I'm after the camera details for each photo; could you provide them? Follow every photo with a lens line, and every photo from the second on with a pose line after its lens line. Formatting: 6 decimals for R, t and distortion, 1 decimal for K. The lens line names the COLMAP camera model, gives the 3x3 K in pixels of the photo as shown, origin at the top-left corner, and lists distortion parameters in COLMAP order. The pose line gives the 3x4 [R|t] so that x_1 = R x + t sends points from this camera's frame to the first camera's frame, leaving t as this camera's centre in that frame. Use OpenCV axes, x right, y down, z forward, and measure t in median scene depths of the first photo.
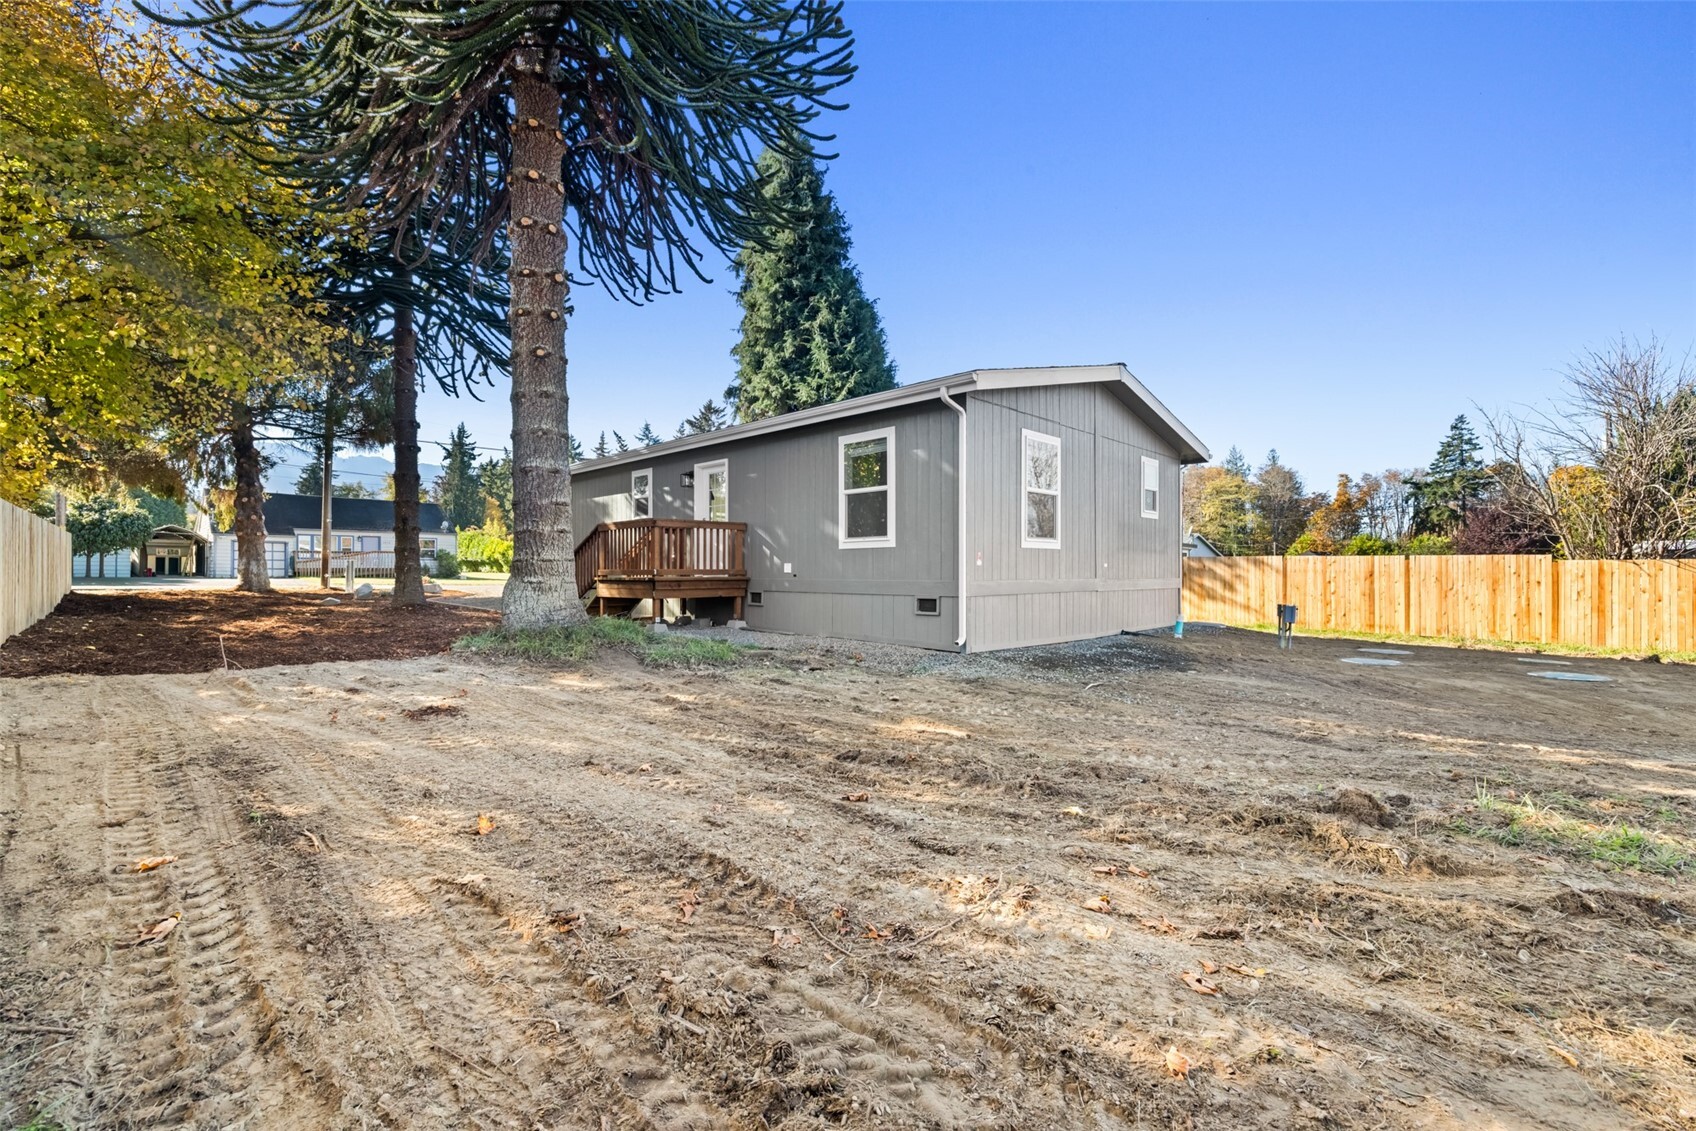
lens RADIAL K [[731.5, 0, 849.0], [0, 731.5, 570.3], [0, 0, 1]] dist [0.003376, 0.000186]
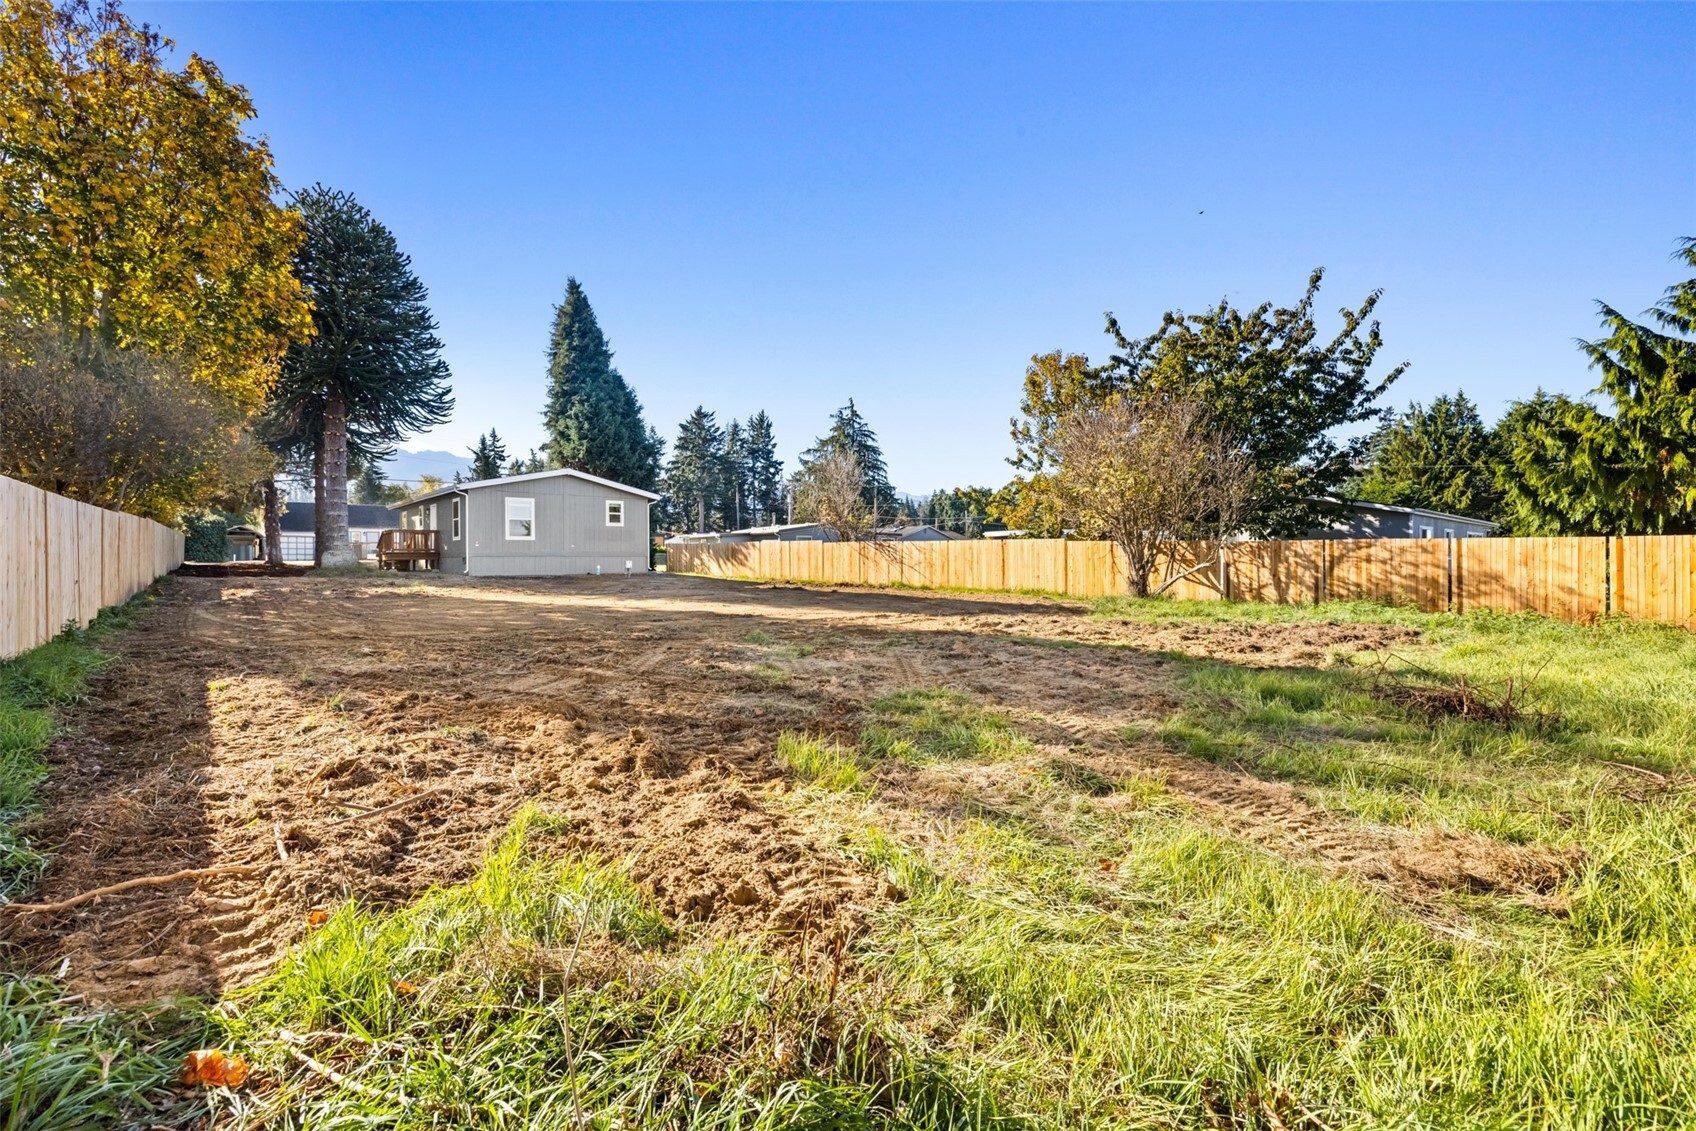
lens RADIAL K [[731.5, 0, 849.2], [0, 731.5, 560.9], [0, 0, 1]] dist [0.003376, 0.000186]
pose [[0.997161, -0.004368, -0.075167, 0.744962], [0.004864, 0.999968, 0.006422, 0.013787], [0.075137, -0.006770, 0.997150, -0.707330]]
